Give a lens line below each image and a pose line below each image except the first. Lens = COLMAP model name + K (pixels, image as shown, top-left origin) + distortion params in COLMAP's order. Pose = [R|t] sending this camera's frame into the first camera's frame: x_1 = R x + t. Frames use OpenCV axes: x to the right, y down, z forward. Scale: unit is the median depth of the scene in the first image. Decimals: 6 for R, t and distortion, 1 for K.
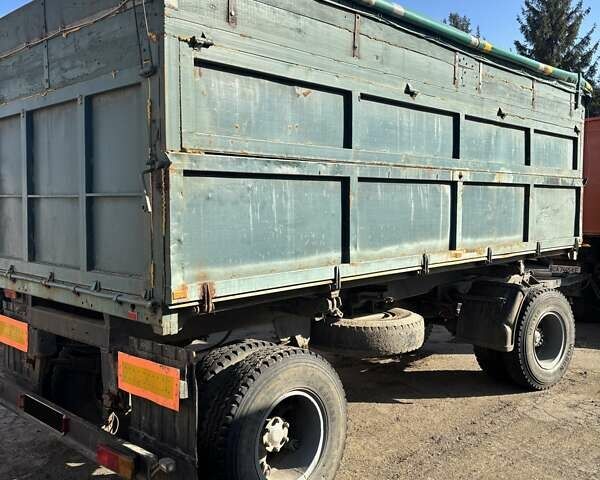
lens RADIAL K [[616.4, 0, 300.0], [0, 616.4, 240.0], [0, 0, 1]] dist [0.002769, -0.031537]
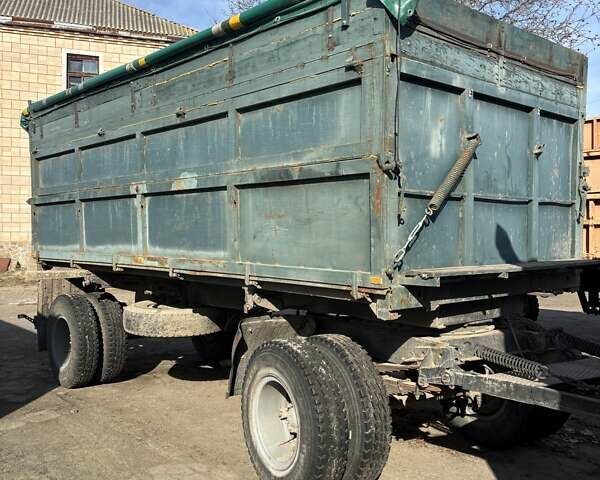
lens RADIAL K [[616.4, 0, 300.0], [0, 616.4, 240.0], [0, 0, 1]] dist [0.002769, -0.031537]
pose [[-0.074632, 0.034569, -0.996612, 1.363306], [-0.044280, 0.998298, 0.037944, -0.068820], [0.996228, 0.046962, -0.072975, 1.396035]]
